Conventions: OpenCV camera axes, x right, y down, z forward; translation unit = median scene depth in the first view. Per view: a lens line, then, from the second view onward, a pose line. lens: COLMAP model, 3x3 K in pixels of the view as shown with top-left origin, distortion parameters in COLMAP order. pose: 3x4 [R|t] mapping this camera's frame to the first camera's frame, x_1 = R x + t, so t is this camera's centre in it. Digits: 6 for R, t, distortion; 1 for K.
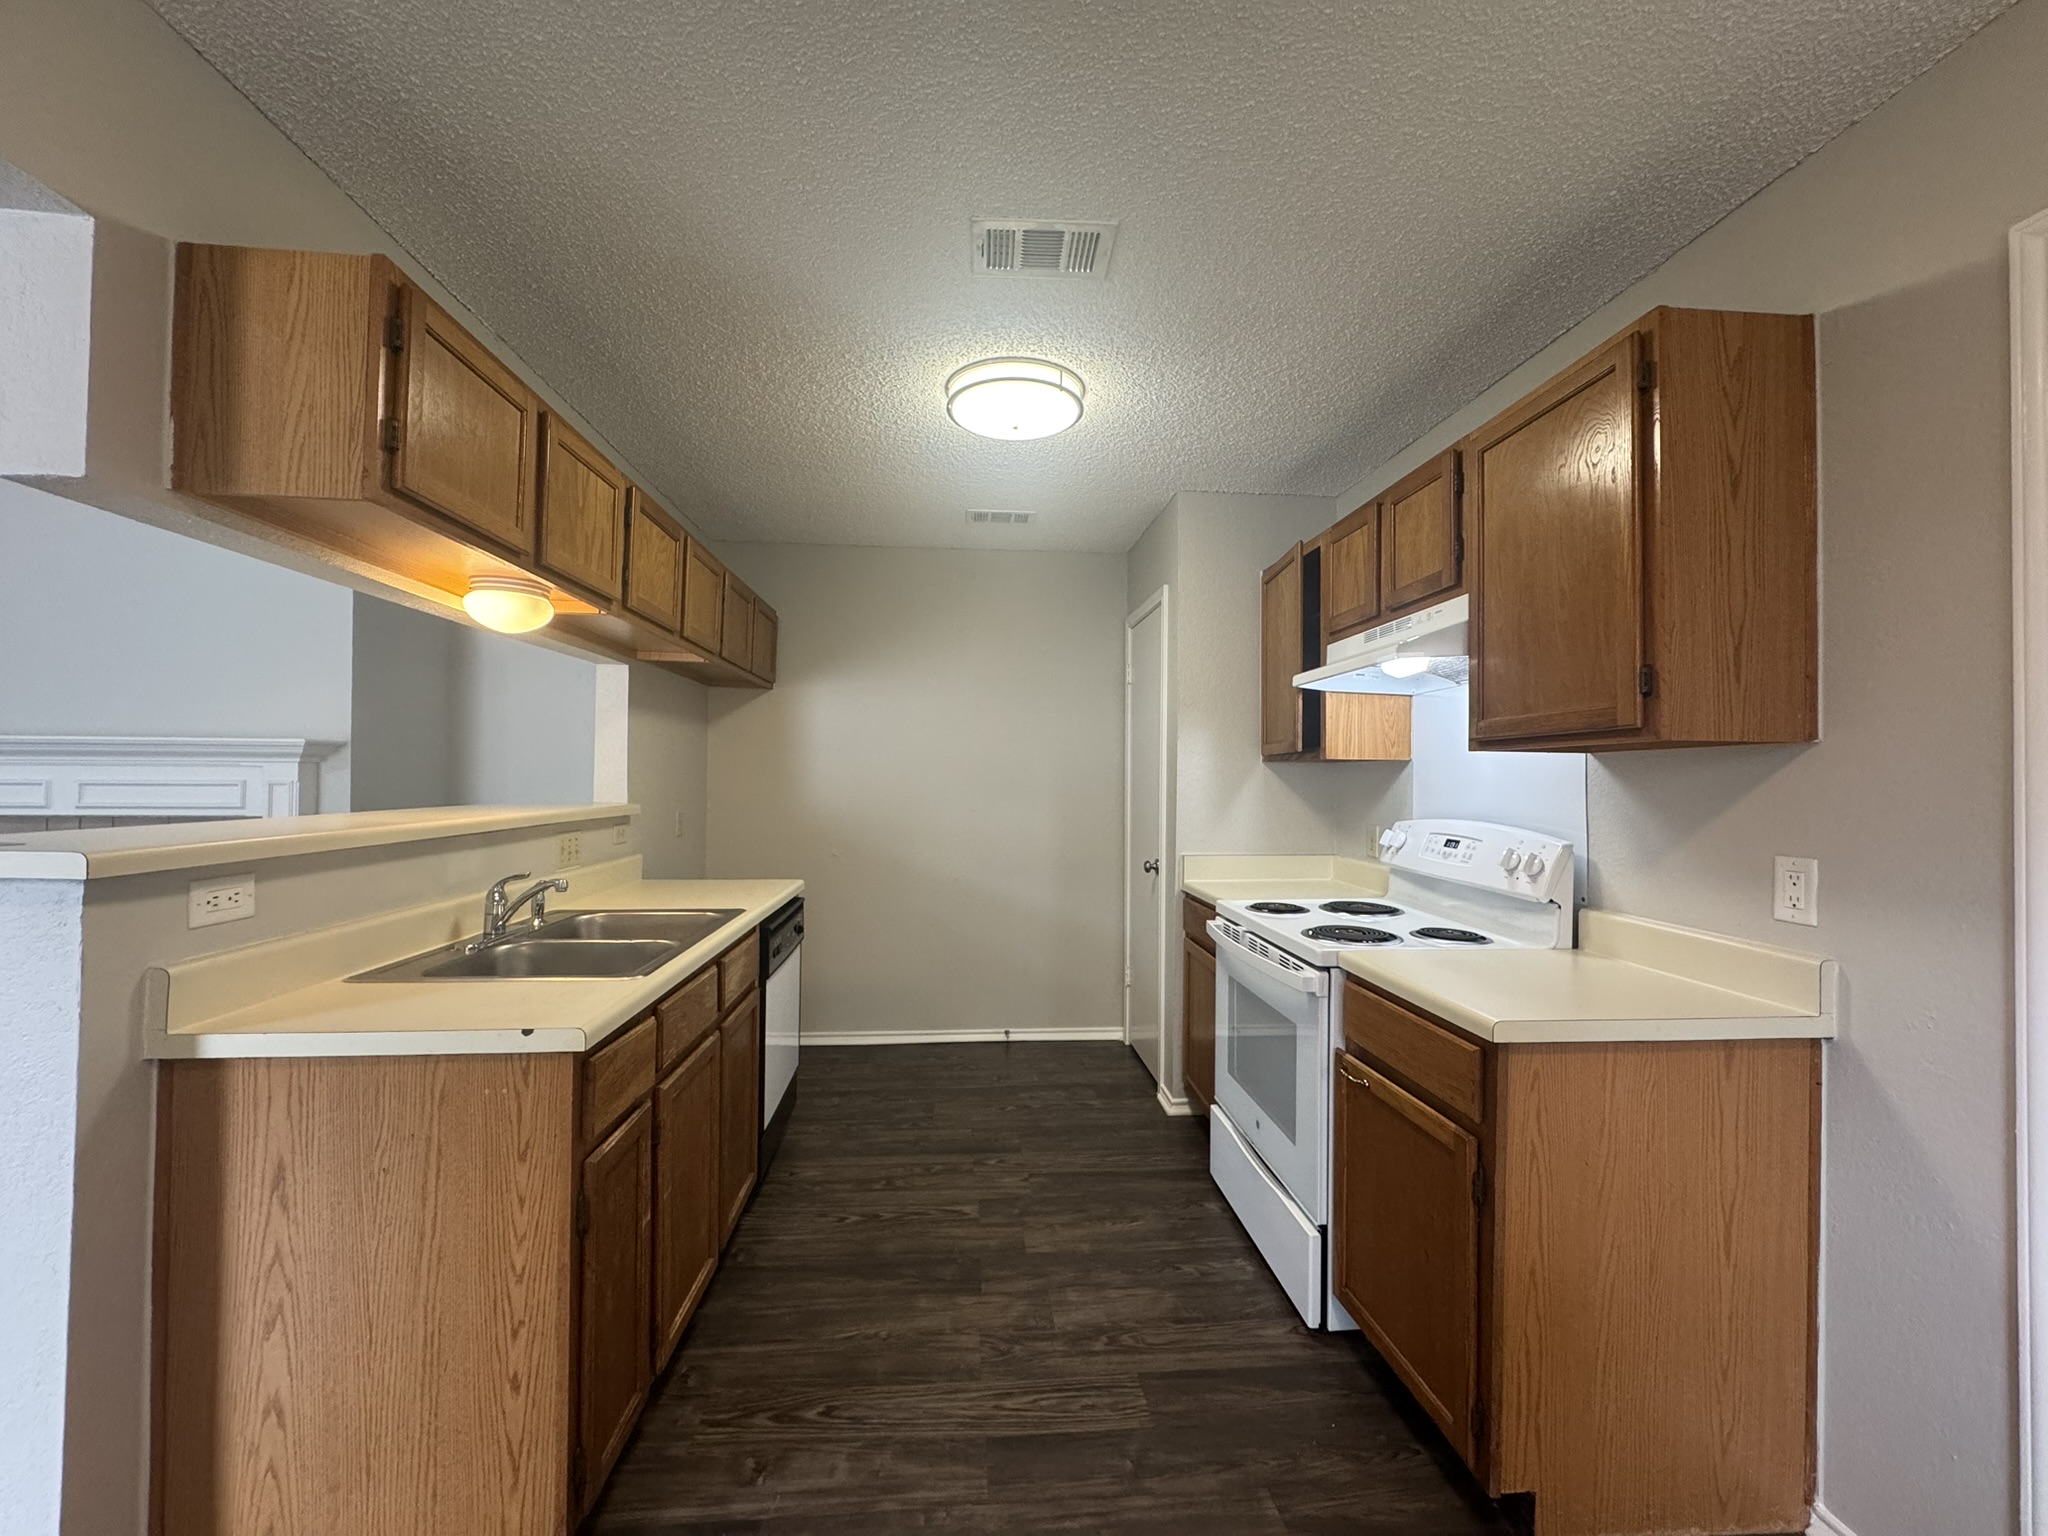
lens RADIAL K [[815.0, 0, 1022.6], [0, 815.0, 767.9], [0, 0, 1]] dist [-0.003719, 0.000600]
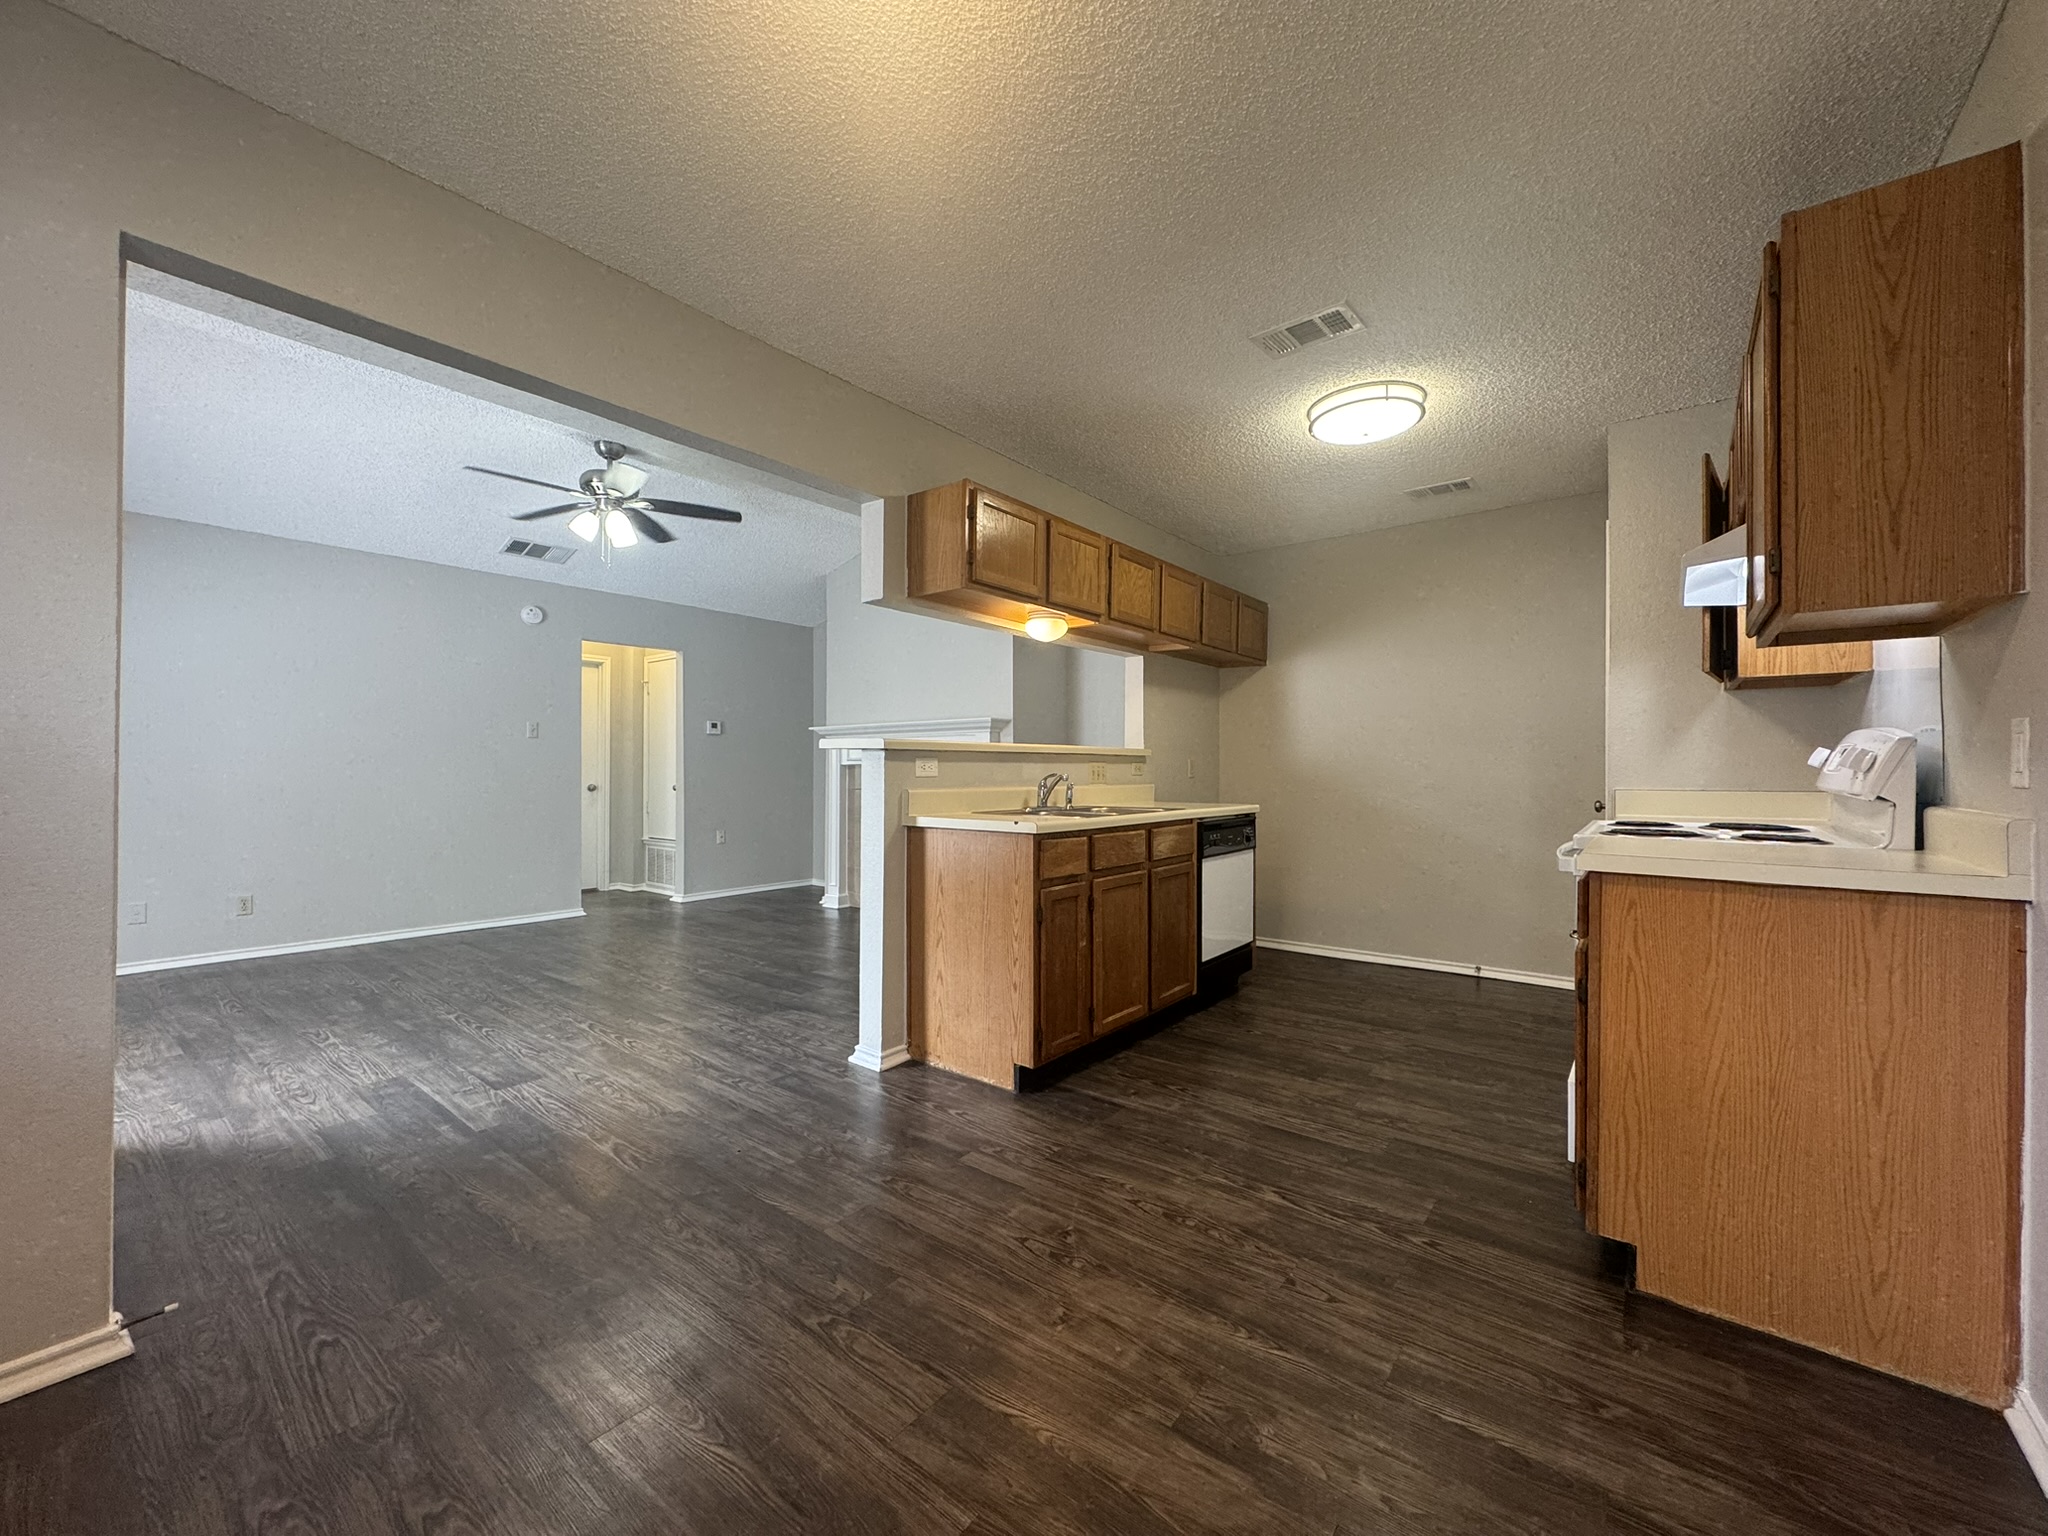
lens RADIAL K [[815.0, 0, 1023.1], [0, 815.0, 767.5], [0, 0, 1]] dist [-0.003719, 0.000600]
pose [[0.730213, -0.009731, -0.683150, 0.580604], [0.013547, 0.999908, 0.000237, 0.116933], [0.683085, -0.009428, 0.730278, -0.371265]]
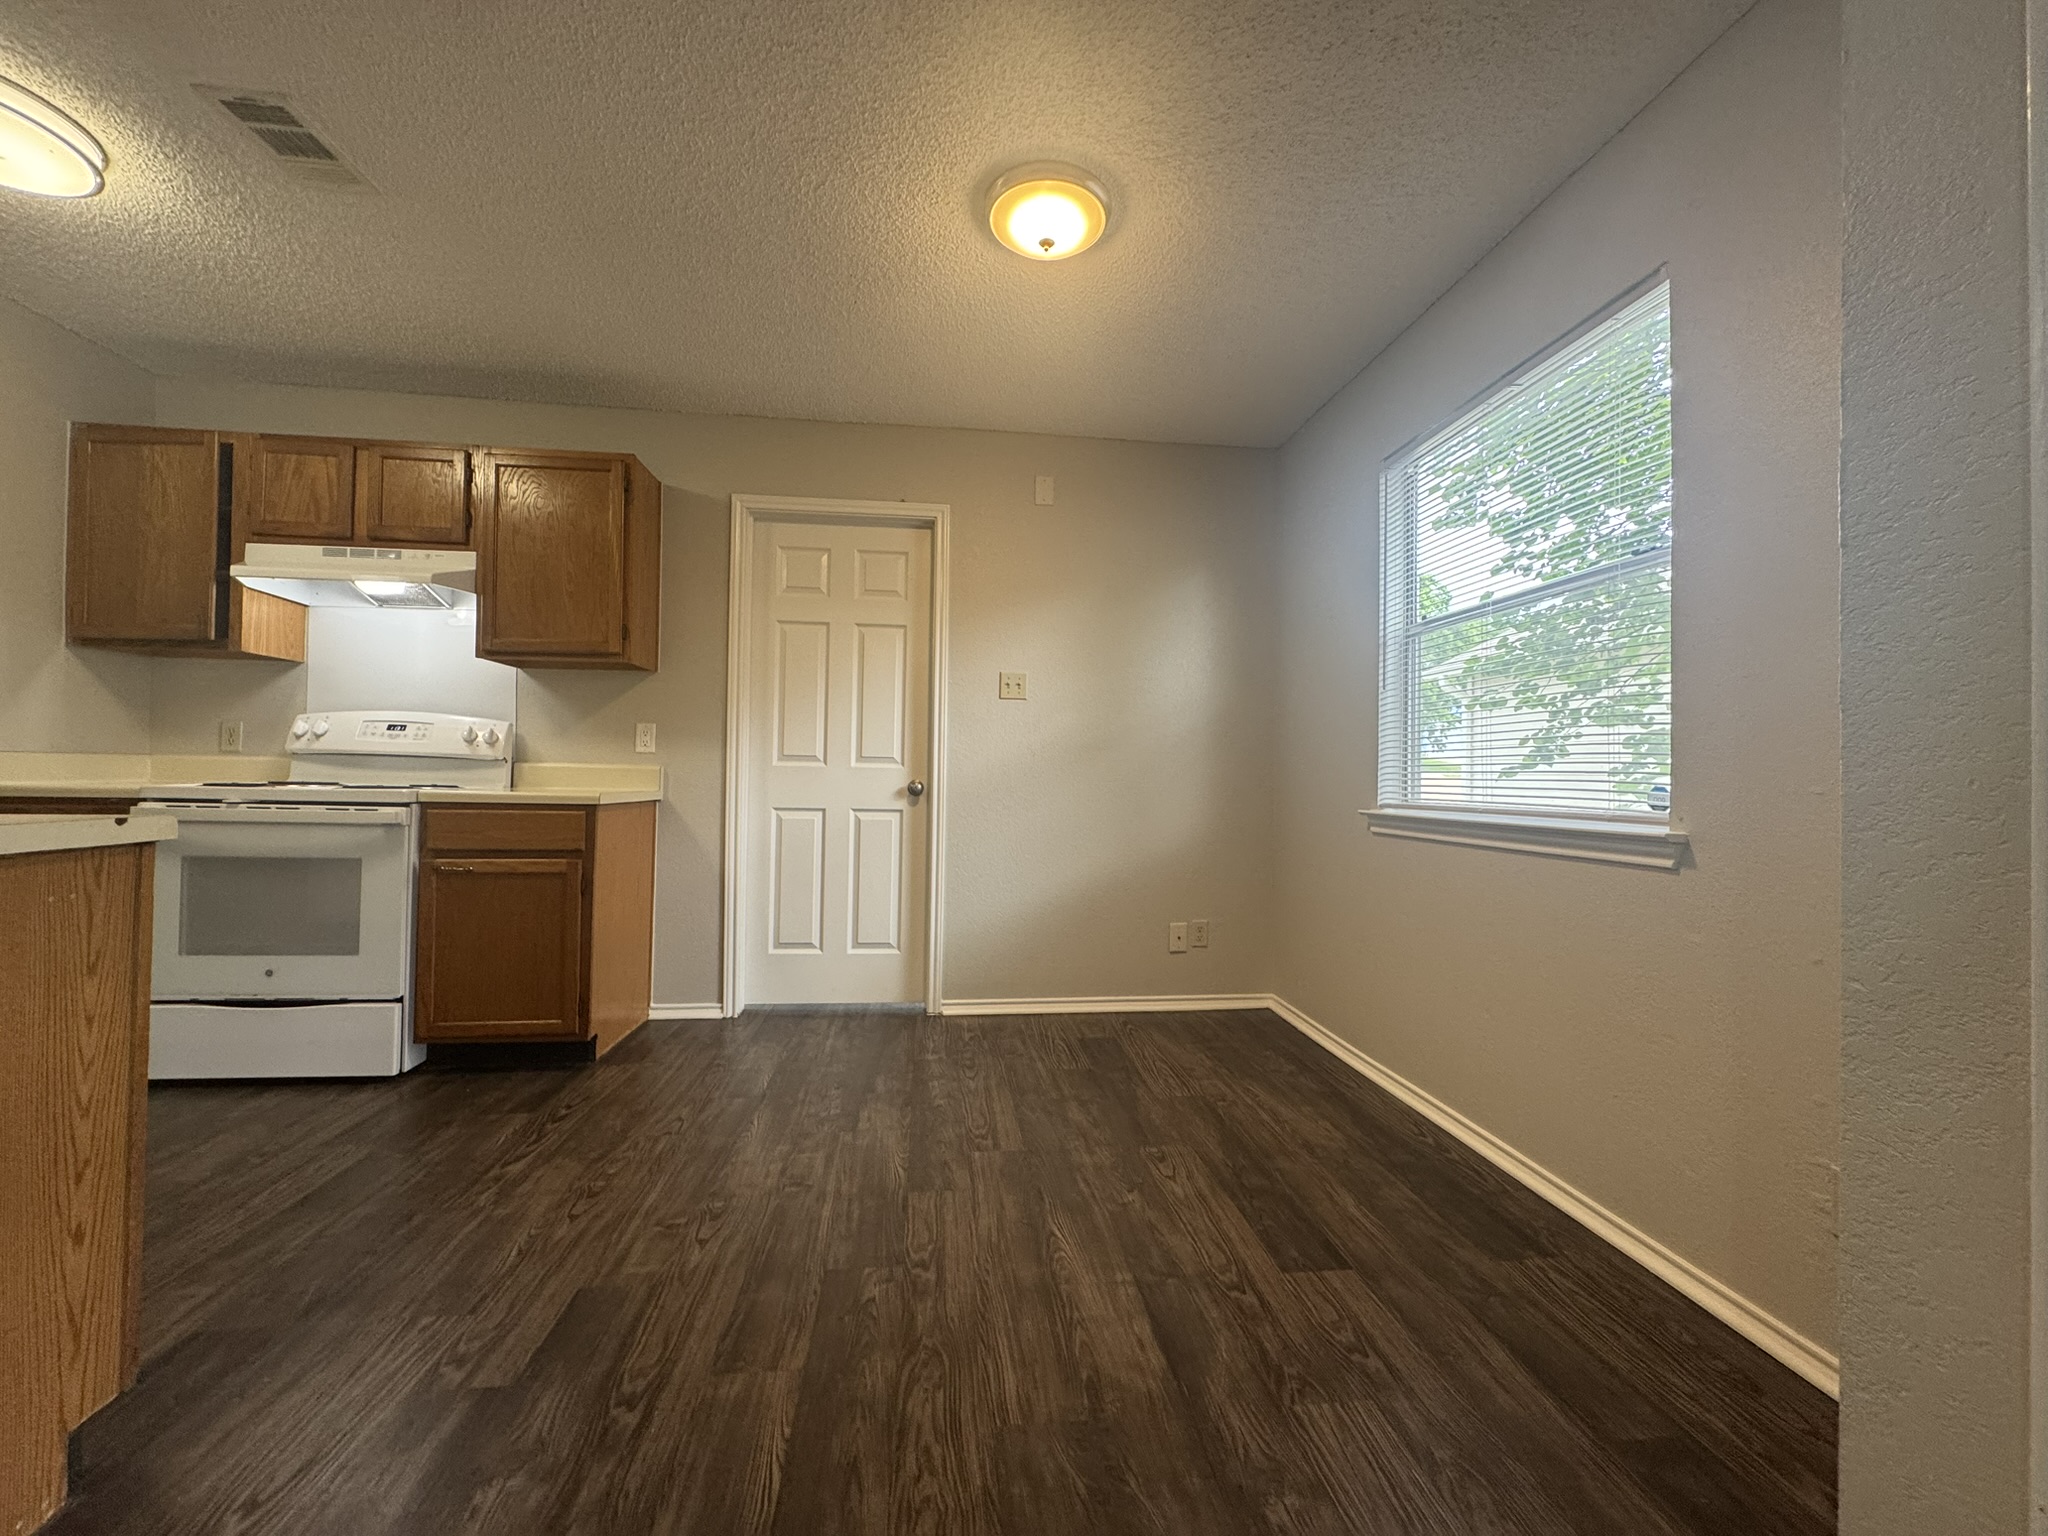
lens RADIAL K [[815.0, 0, 1022.0], [0, 815.0, 769.8], [0, 0, 1]] dist [-0.003719, 0.000600]
pose [[-0.030724, -0.002334, 0.999525, -1.001764], [-0.030127, 0.999545, 0.001408, 0.157173], [-0.999074, -0.030070, -0.030780, 0.032787]]
